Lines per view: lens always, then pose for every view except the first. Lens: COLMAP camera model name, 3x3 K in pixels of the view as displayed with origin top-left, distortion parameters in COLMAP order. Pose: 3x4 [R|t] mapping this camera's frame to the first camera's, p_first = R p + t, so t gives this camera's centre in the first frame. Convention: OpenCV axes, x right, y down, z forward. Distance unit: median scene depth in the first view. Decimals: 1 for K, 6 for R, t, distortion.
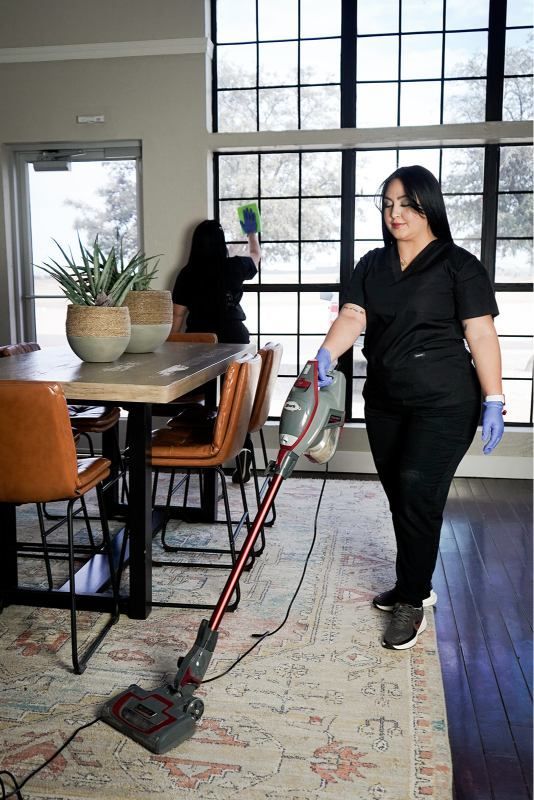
lens RADIAL K [[674.1, 0, 265.2], [0, 674.1, 378.0], [0, 0, 1]] dist [-0.004377, 0.014391]
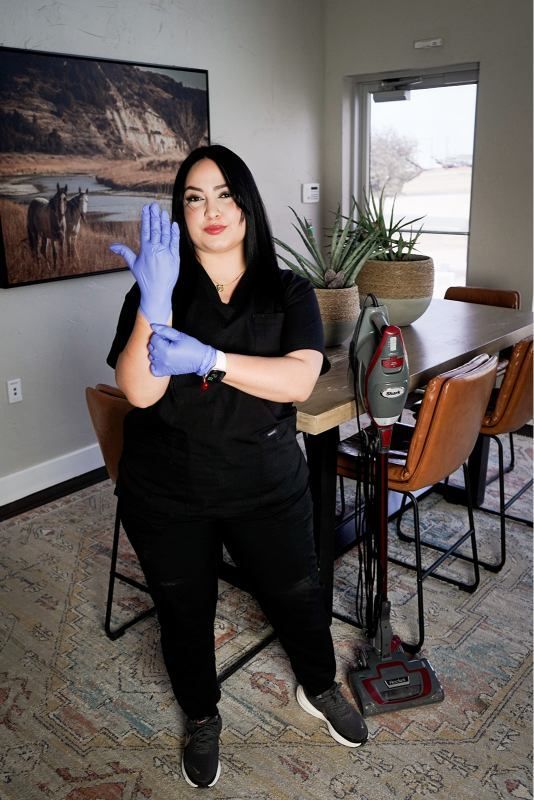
lens RADIAL K [[674.1, 0, 265.2], [0, 674.1, 378.0], [0, 0, 1]] dist [-0.004377, 0.014391]
pose [[0.883414, 0.119335, -0.453144, 0.062920], [-0.072425, 0.990181, 0.119568, -0.046584], [0.462963, -0.072809, 0.883382, 0.074301]]
